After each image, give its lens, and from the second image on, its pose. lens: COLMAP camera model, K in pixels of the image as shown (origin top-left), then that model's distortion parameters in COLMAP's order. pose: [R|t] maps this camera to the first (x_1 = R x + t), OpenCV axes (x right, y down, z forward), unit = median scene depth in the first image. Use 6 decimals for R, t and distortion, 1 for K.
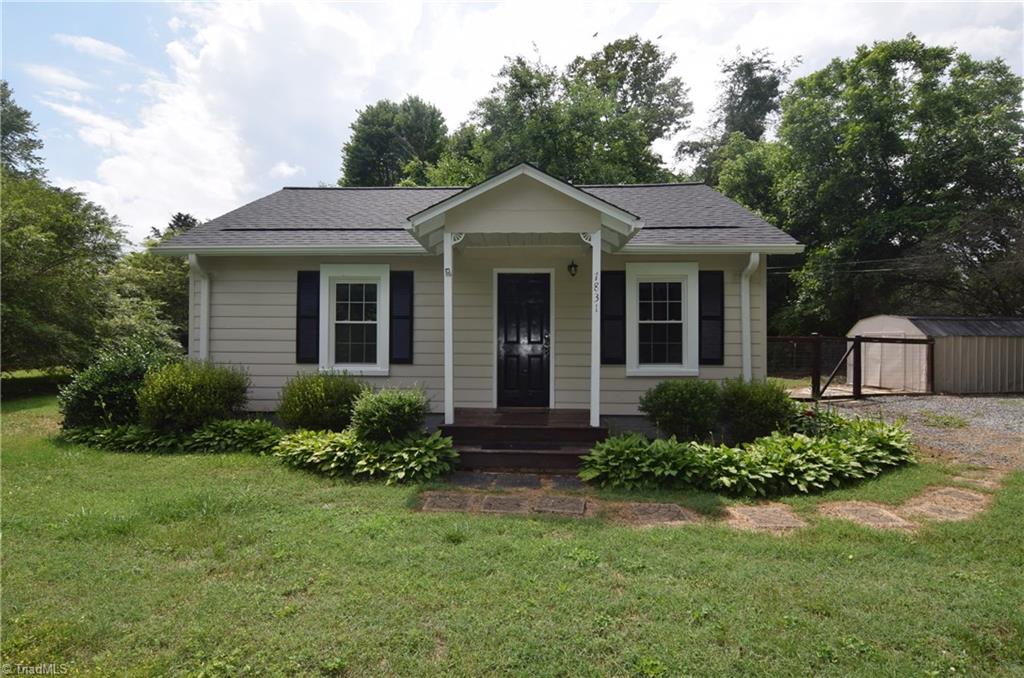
lens RADIAL K [[517.1, 0, 499.5], [0, 517.1, 340.1], [0, 0, 1]] dist [-0.011257, -0.001163]
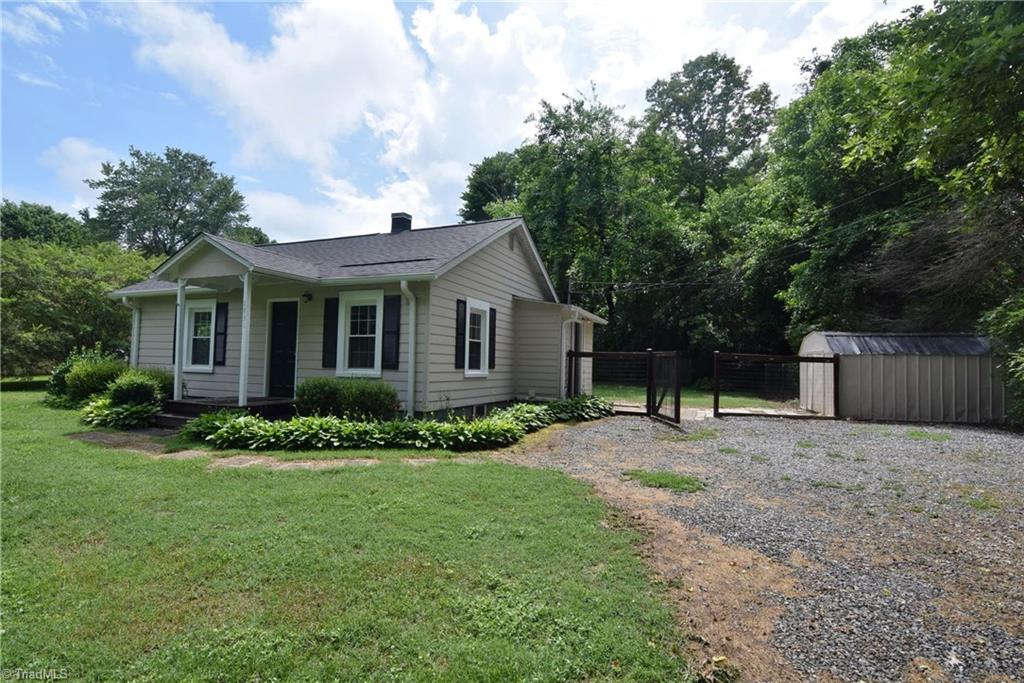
lens RADIAL K [[498.2, 0, 509.2], [0, 498.2, 345.5], [0, 0, 1]] dist [-0.010861, -0.007630]
pose [[0.925902, 0.002345, -0.377757, 1.121339], [-0.014463, 0.999468, -0.029246, 0.018943], [0.377487, 0.032543, 0.925443, -0.006576]]
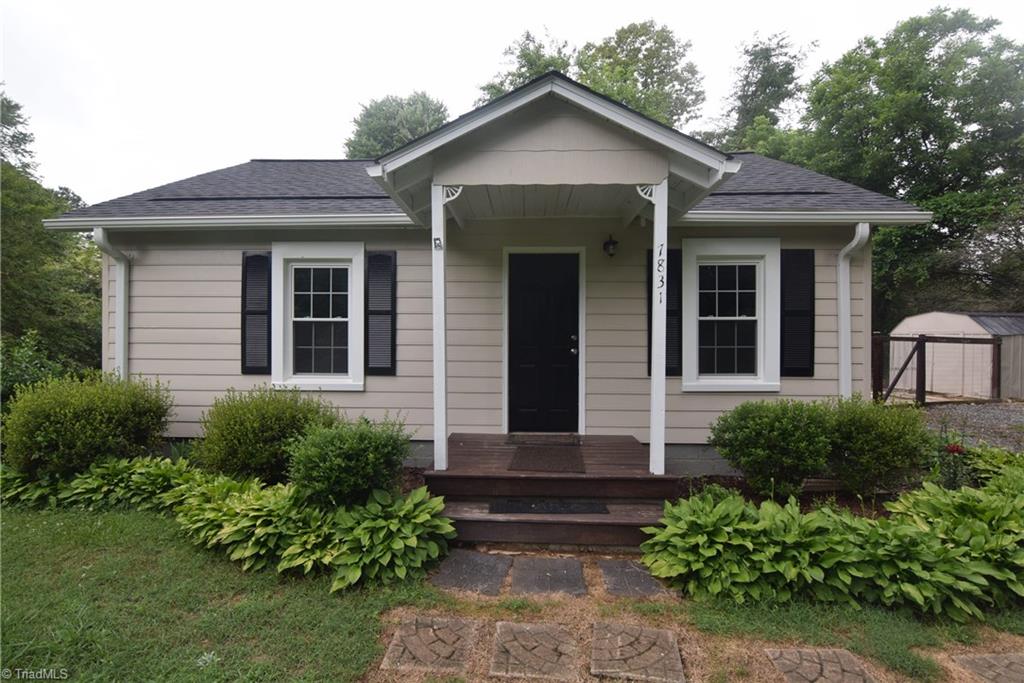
lens RADIAL K [[498.2, 0, 489.6], [0, 498.2, 343.0], [0, 0, 1]] dist [-0.010861, -0.007630]
pose [[0.999660, -0.000597, -0.026074, -0.012950], [0.000899, 0.999933, 0.011565, -0.008566], [0.026065, -0.011585, 0.999593, 0.284203]]
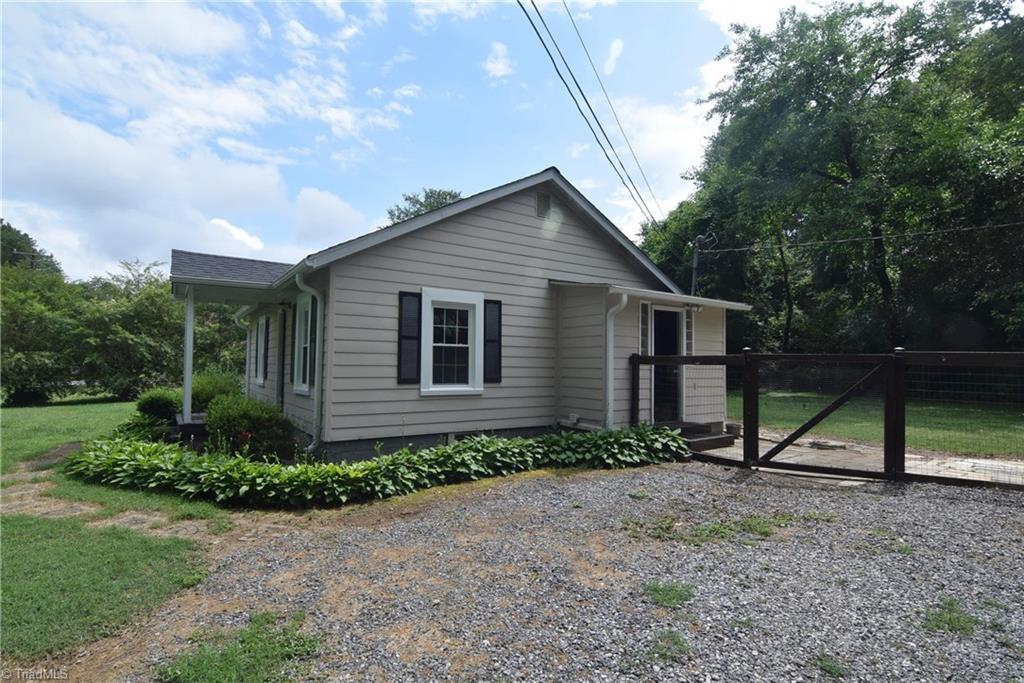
lens RADIAL K [[498.2, 0, 515.9], [0, 498.2, 338.4], [0, 0, 1]] dist [-0.010861, -0.007630]
pose [[0.571559, -0.045468, -0.819300, 1.421599], [0.003487, 0.998589, -0.052985, 0.007113], [0.820553, 0.027427, 0.570912, 0.752988]]
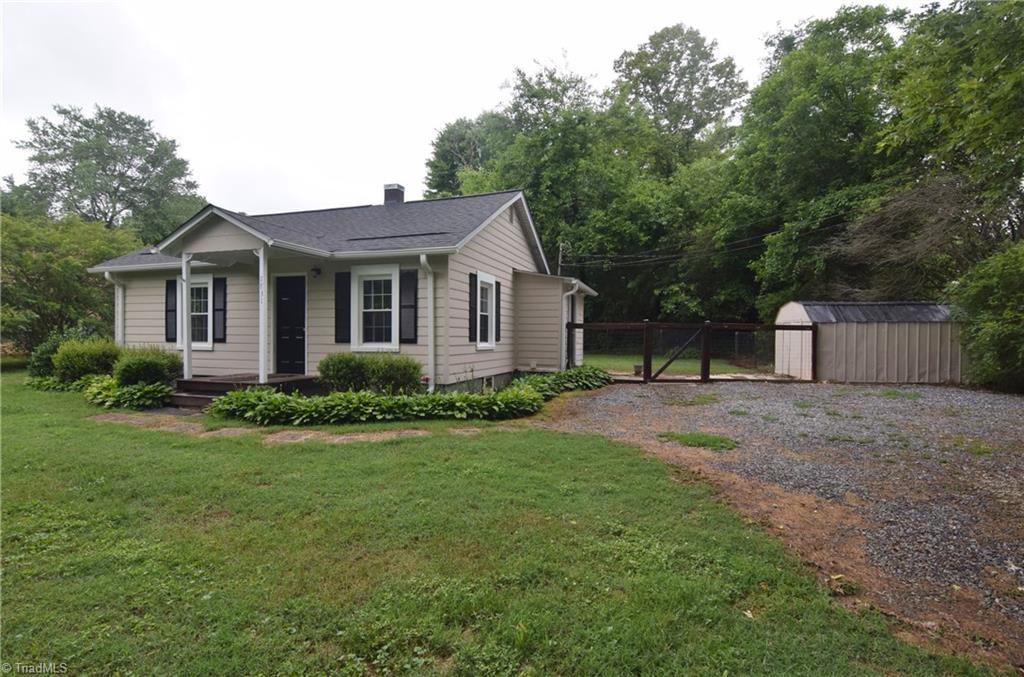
lens RADIAL K [[498.2, 0, 507.6], [0, 498.2, 349.0], [0, 0, 1]] dist [-0.010861, -0.007630]
pose [[0.955897, 0.009232, -0.293557, 0.991163], [0.000663, 0.999435, 0.033592, 0.018872], [0.293702, -0.032305, 0.955351, -0.091275]]
